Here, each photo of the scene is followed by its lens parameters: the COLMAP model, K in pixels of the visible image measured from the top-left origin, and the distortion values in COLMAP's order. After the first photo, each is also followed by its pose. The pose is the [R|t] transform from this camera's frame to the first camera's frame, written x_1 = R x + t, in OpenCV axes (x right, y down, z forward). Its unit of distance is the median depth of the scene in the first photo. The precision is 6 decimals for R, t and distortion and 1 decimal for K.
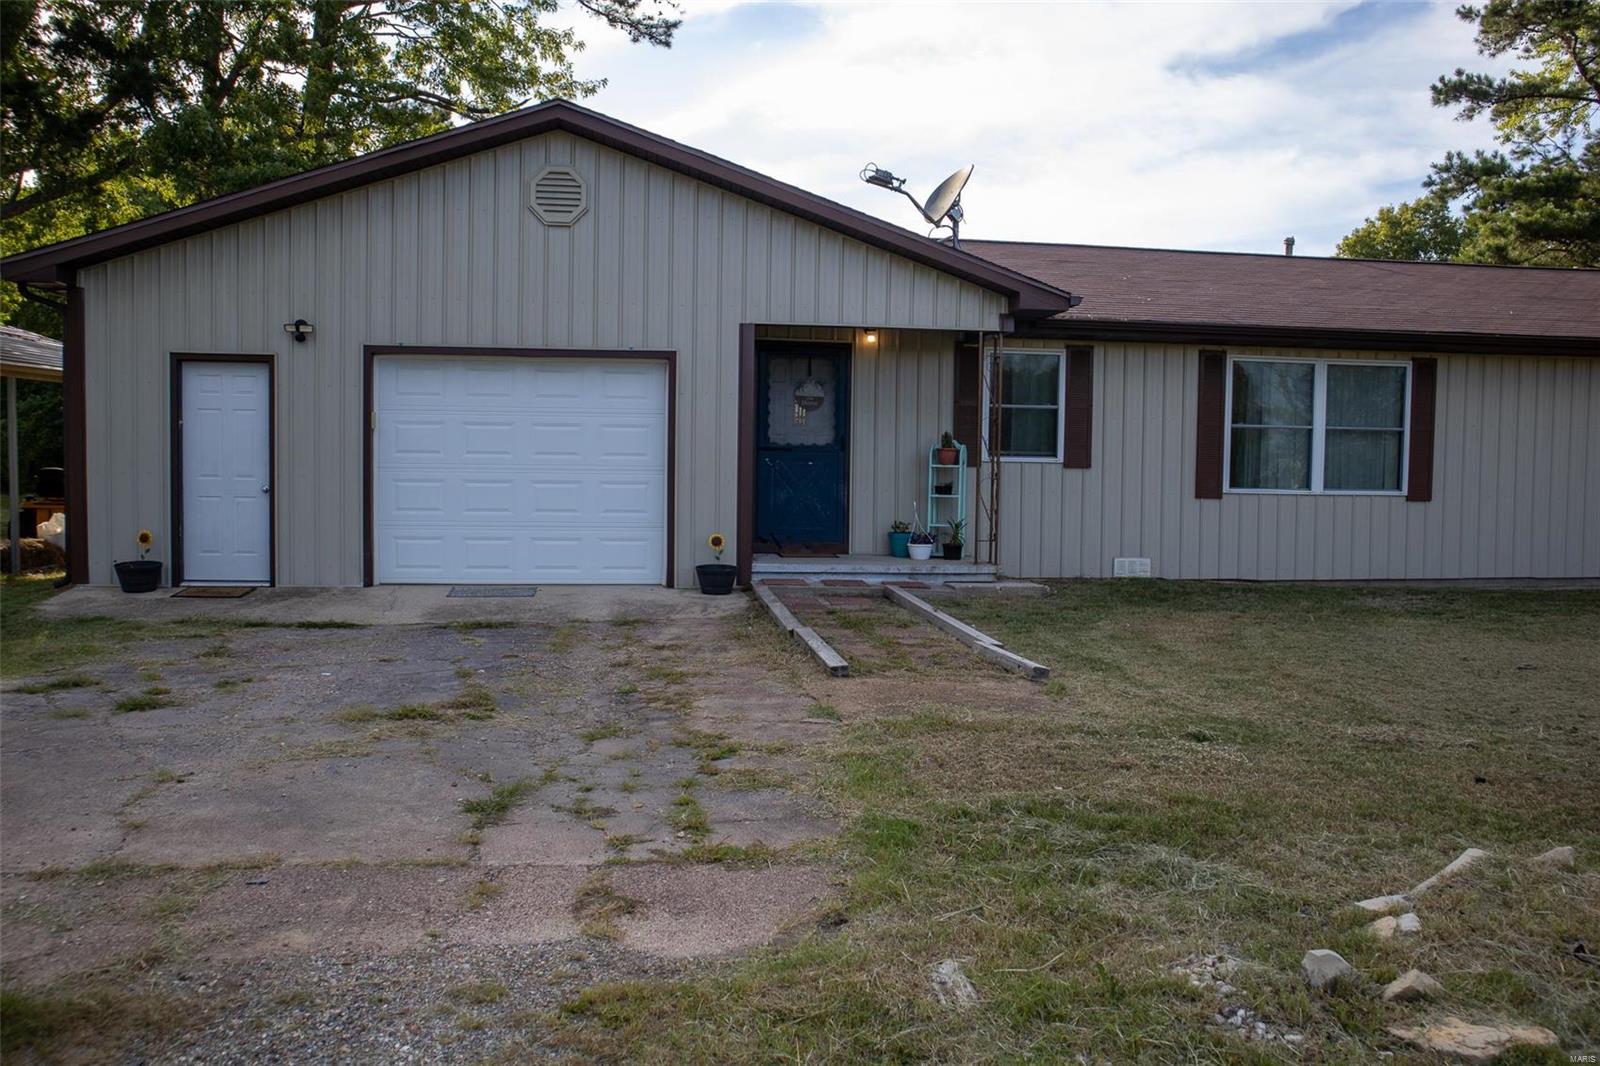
lens RADIAL K [[1243.7, 0, 800.0], [0, 1243.7, 533.0], [0, 0, 1]] dist [-0.100800, 0.086029]
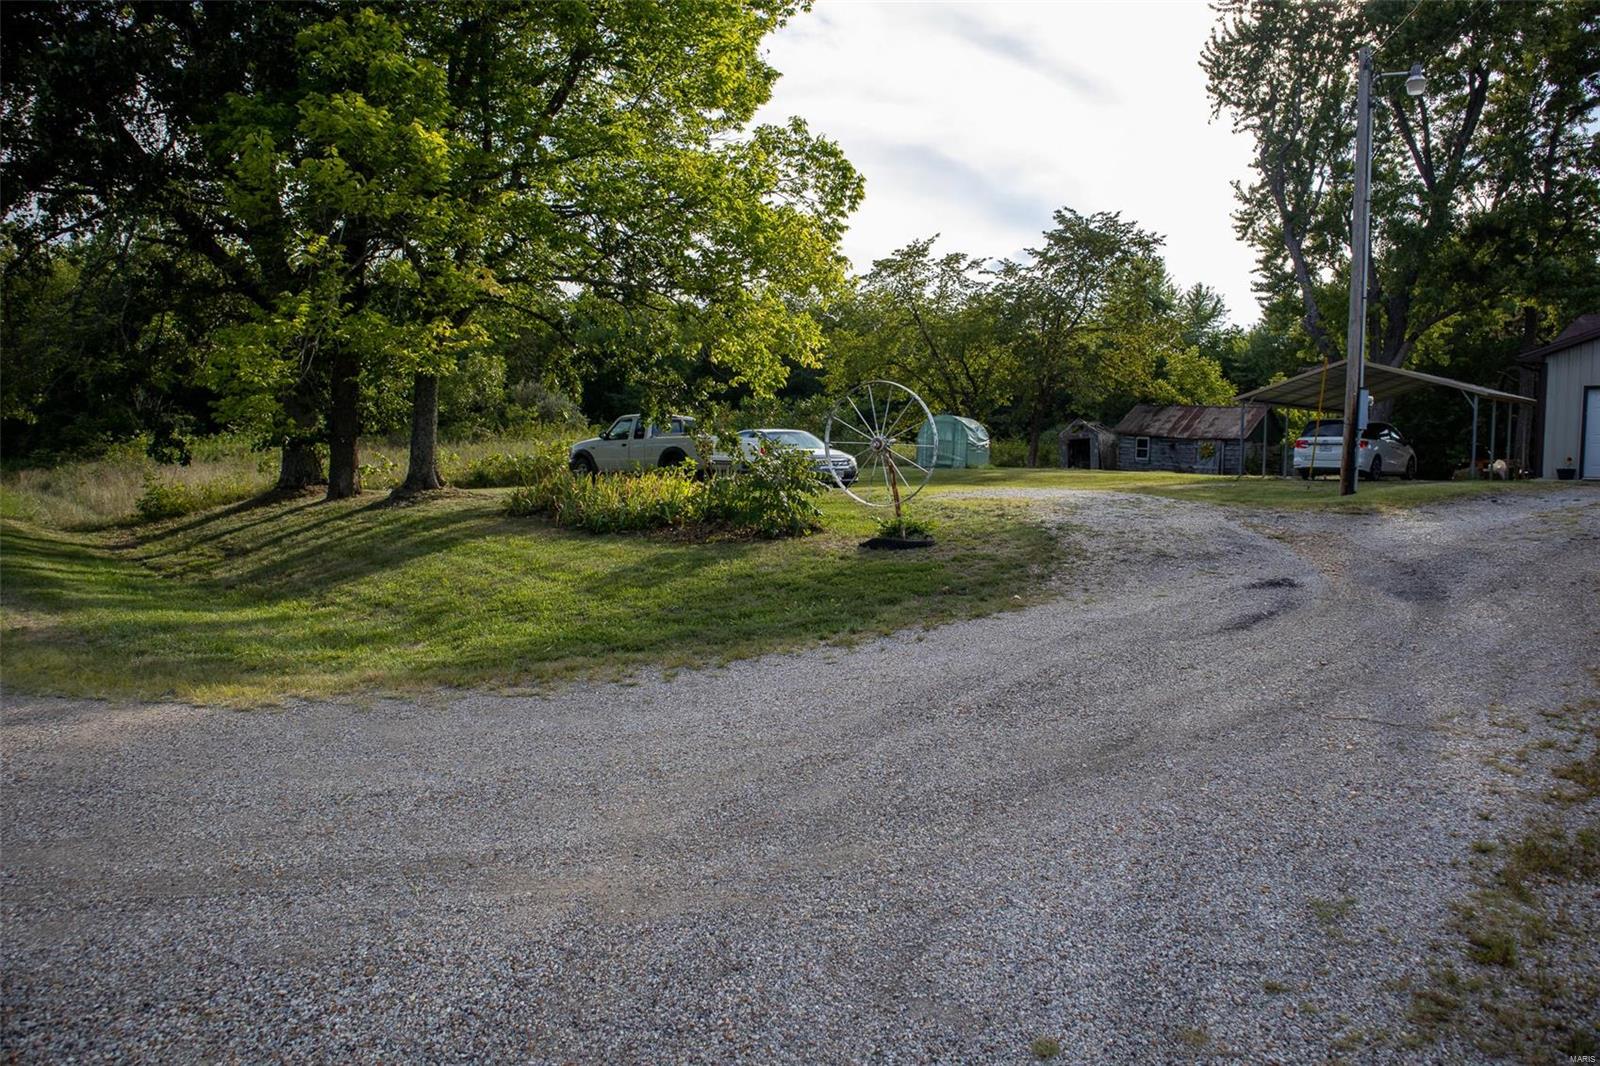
lens RADIAL K [[1107.5, 0, 800.0], [0, 1107.5, 533.0], [0, 0, 1]] dist [-0.052650, 0.002967]
pose [[0.584112, 0.041426, -0.810616, 0.356527], [-0.053228, 0.998502, 0.012673, 0.214233], [0.809926, 0.035745, 0.585442, -1.613556]]
